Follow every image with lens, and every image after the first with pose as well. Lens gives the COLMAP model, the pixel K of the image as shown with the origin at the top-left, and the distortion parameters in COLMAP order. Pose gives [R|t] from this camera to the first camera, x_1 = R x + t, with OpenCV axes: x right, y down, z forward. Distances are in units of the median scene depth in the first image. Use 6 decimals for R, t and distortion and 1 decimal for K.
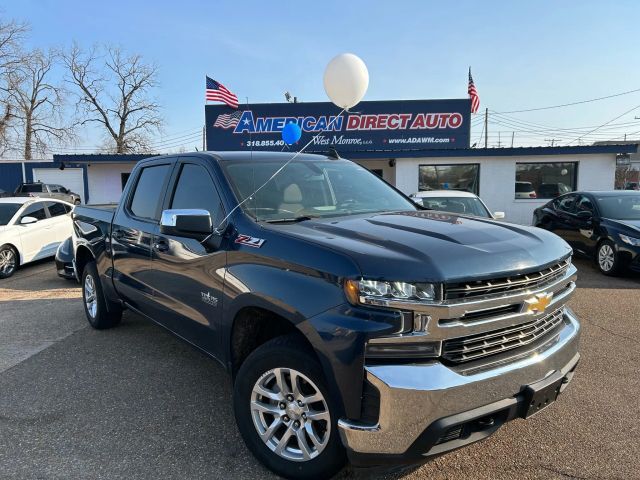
lens RADIAL K [[479.2, 0, 315.6], [0, 479.2, 238.6], [0, 0, 1]] dist [0.075223, -0.078500]
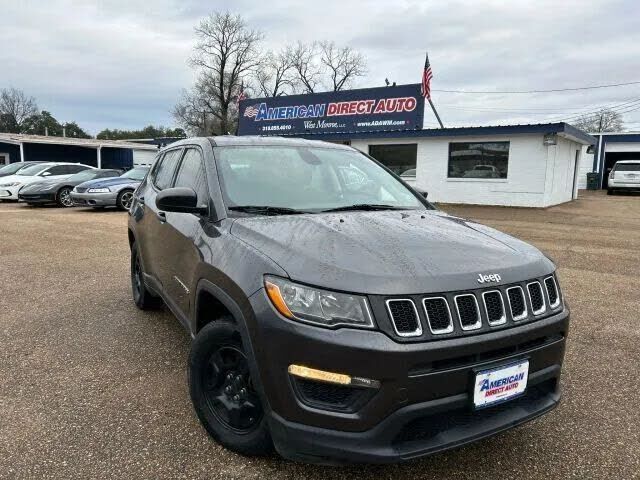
lens RADIAL K [[479.2, 0, 315.6], [0, 479.2, 238.6], [0, 0, 1]] dist [0.075223, -0.078500]
pose [[0.858029, 0.097018, -0.504356, 0.672676], [-0.077327, 0.995206, 0.059886, 0.009061], [0.507747, -0.012384, 0.861417, -0.050408]]
